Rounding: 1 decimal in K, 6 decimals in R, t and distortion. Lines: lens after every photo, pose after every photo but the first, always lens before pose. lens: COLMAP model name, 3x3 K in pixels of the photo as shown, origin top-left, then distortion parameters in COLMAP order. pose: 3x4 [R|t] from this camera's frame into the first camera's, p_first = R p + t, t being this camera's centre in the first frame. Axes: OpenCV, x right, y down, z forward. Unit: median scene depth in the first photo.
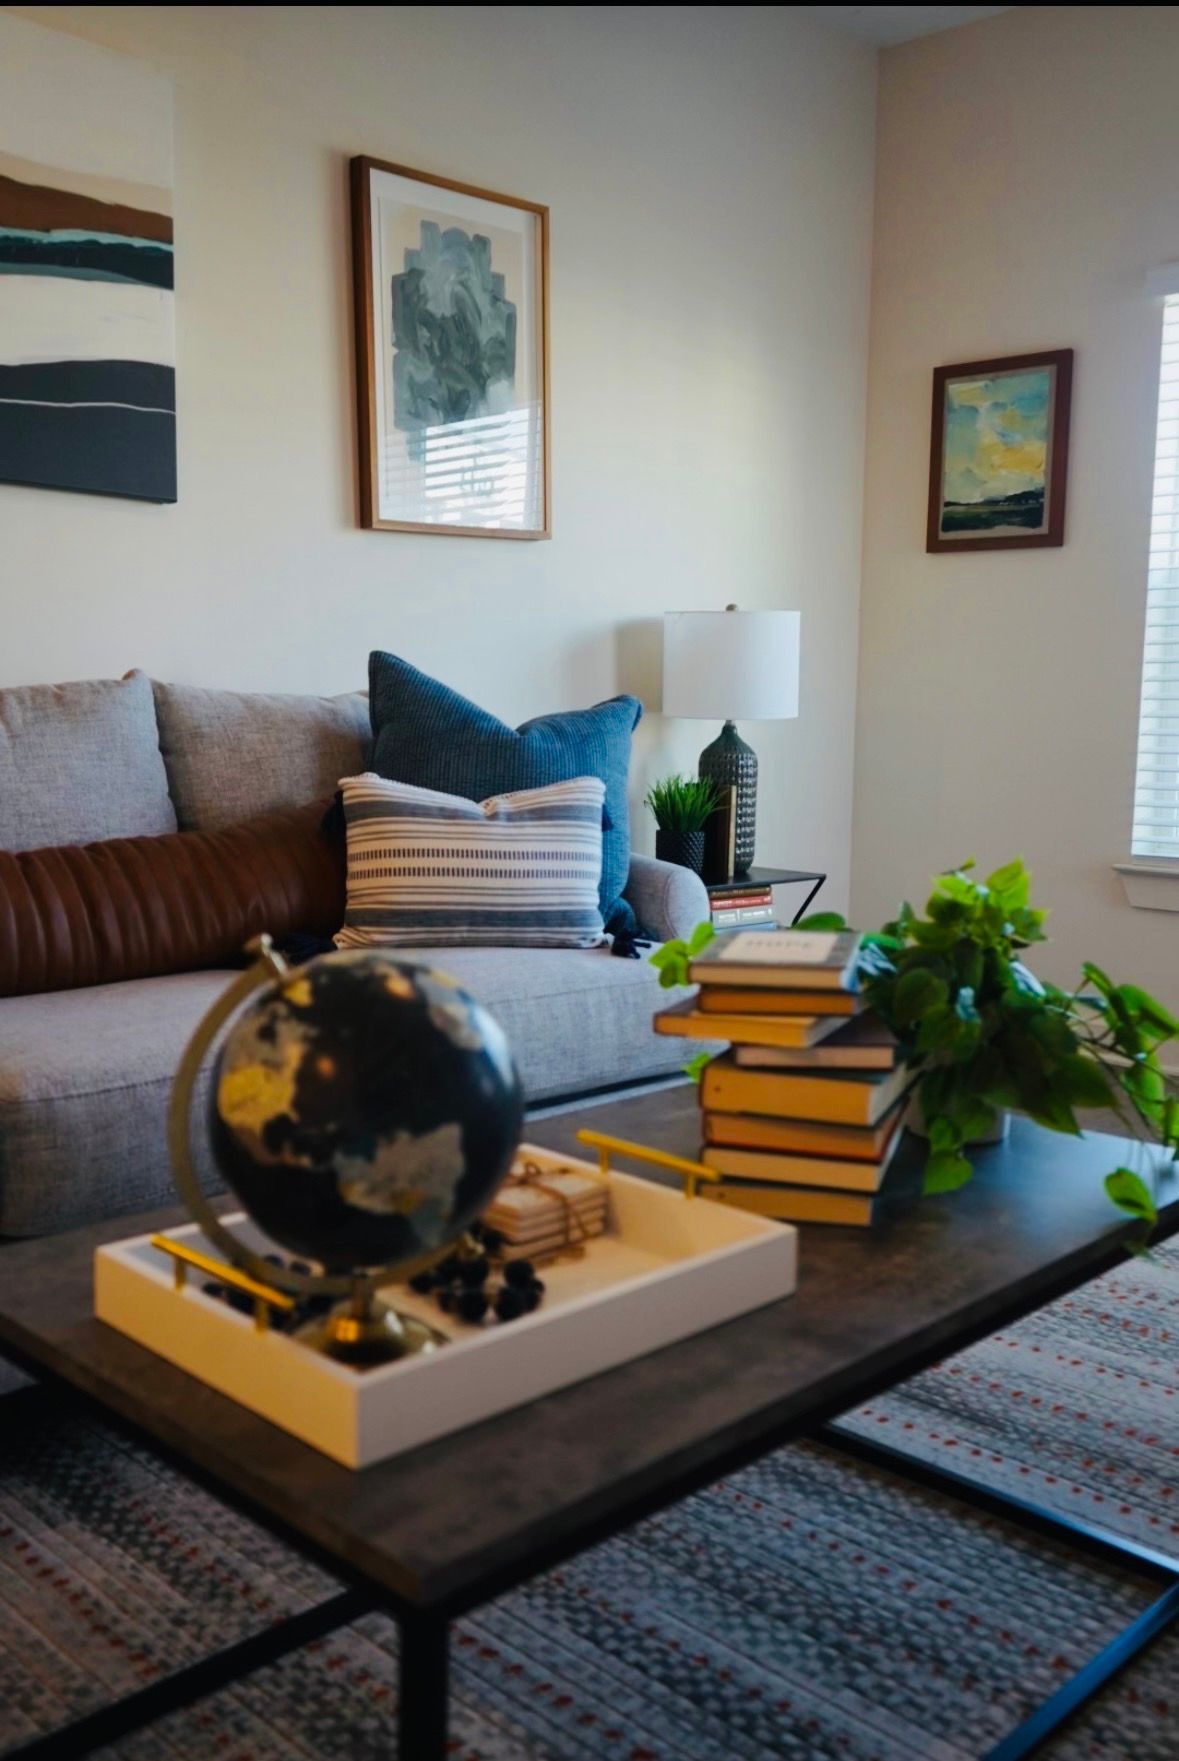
lens RADIAL K [[1544.3, 0, 589.5], [0, 1544.3, 880.5], [0, 0, 1]] dist [0.000765, -0.006434]
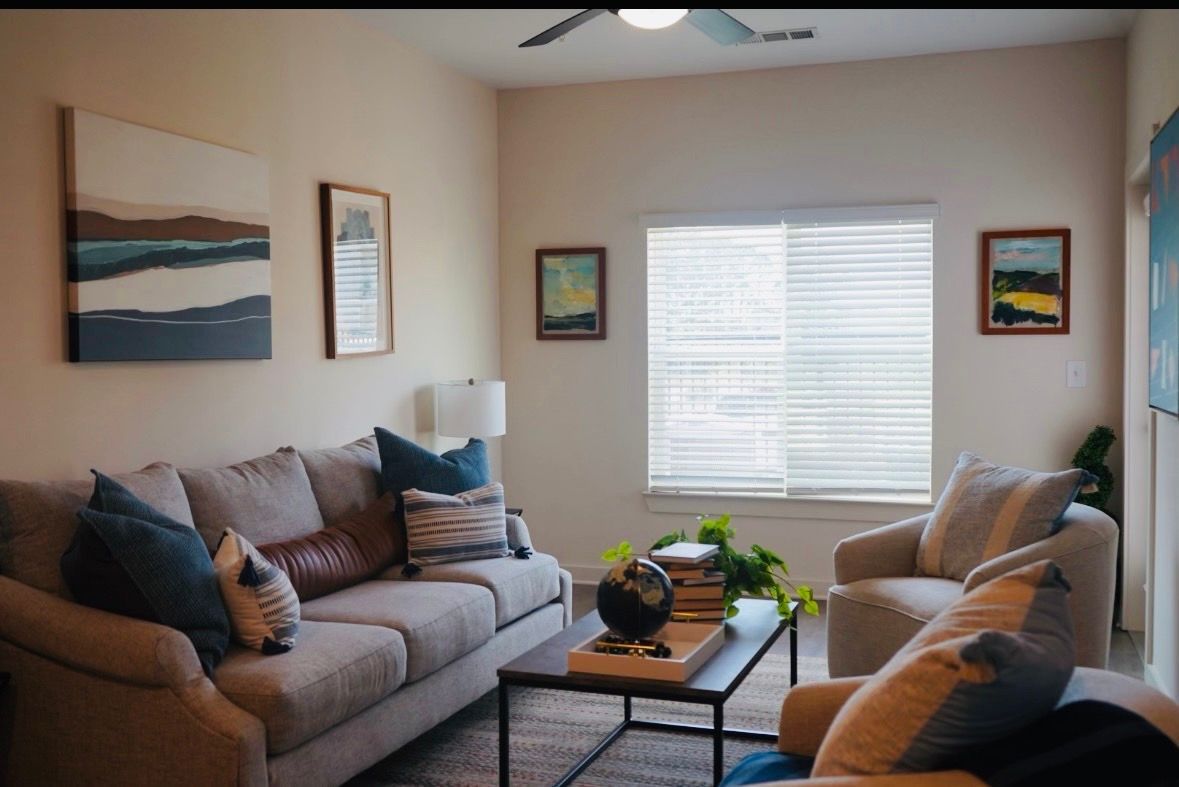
lens RADIAL K [[1167.5, 0, 589.5], [0, 1167.5, 393.5], [0, 0, 1]] dist [-0.058337, -0.004666]
pose [[0.908700, -0.039008, 0.415624, -0.473014], [0.070103, 0.995745, -0.059815, -0.068128], [-0.411522, 0.083490, 0.907568, -0.521941]]
